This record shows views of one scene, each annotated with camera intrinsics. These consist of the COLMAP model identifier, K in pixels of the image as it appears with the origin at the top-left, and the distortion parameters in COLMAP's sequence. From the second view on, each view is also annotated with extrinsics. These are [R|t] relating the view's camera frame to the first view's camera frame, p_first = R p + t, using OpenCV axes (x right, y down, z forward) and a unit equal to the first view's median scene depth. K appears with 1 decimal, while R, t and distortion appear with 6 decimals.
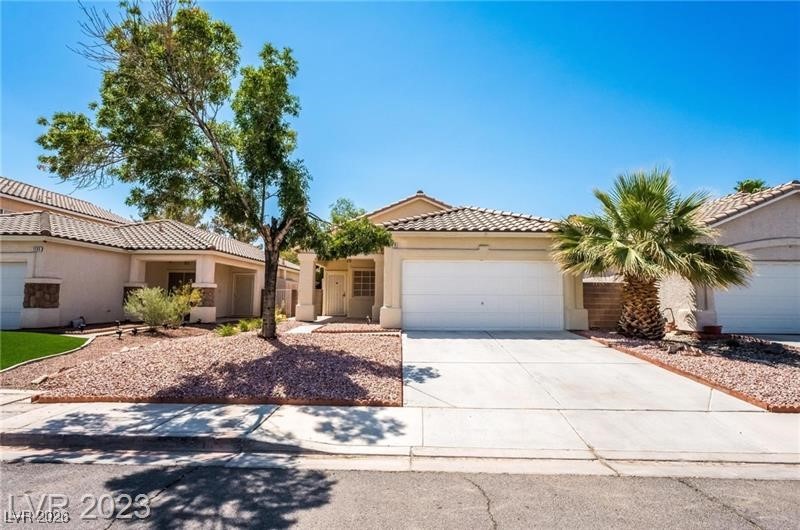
lens RADIAL K [[400.2, 0, 395.3], [0, 400.2, 266.1], [0, 0, 1]] dist [-0.007472, -0.001400]
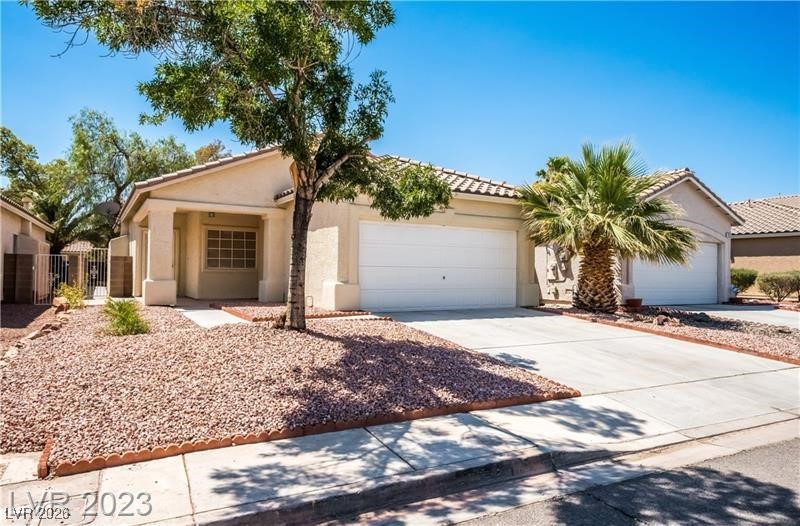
lens RADIAL K [[523.2, 0, 392.6], [0, 523.2, 269.5], [0, 0, 1]] dist [0.021206, 0.003810]
pose [[0.863595, 0.007907, 0.504124, -0.502178], [-0.046939, 0.996795, 0.064775, 0.012292], [-0.501997, -0.079602, 0.861199, 0.133293]]
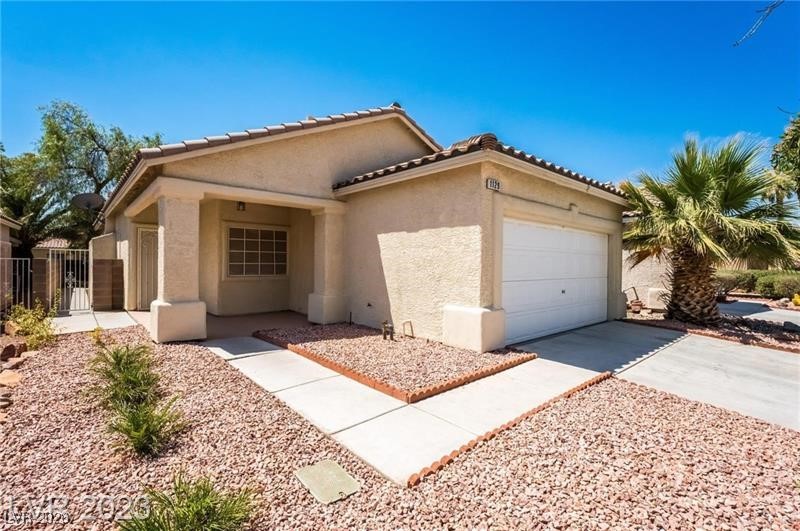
lens RADIAL K [[374.2, 0, 396.6], [0, 374.2, 271.8], [0, 0, 1]] dist [-0.012745, 0.002191]
pose [[0.745674, -0.011978, 0.666204, -0.485395], [-0.059544, 0.994640, 0.084531, 0.027615], [-0.663646, -0.102701, 0.740964, 0.851554]]
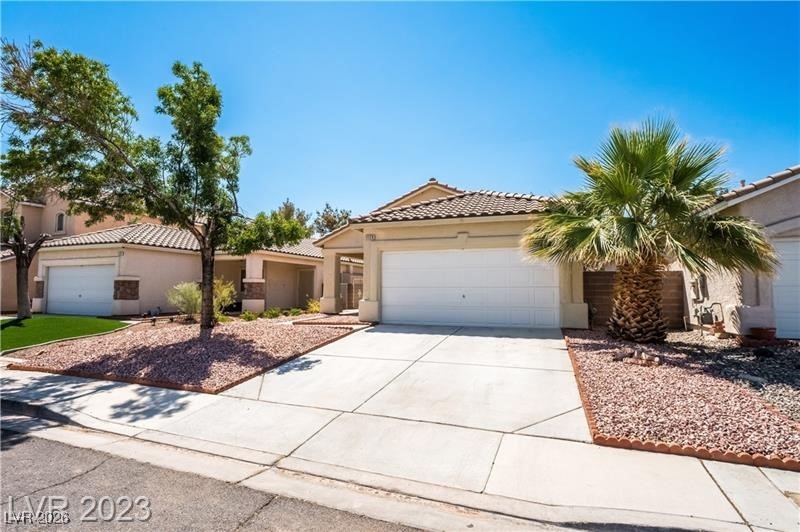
lens RADIAL K [[401.1, 0, 393.5], [0, 401.1, 267.2], [0, 0, 1]] dist [-0.008591, 0.002859]
pose [[0.942224, -0.023026, -0.334192, 0.441370], [0.028868, 0.999505, 0.012525, 0.012783], [0.333738, -0.021449, 0.942422, 0.100567]]
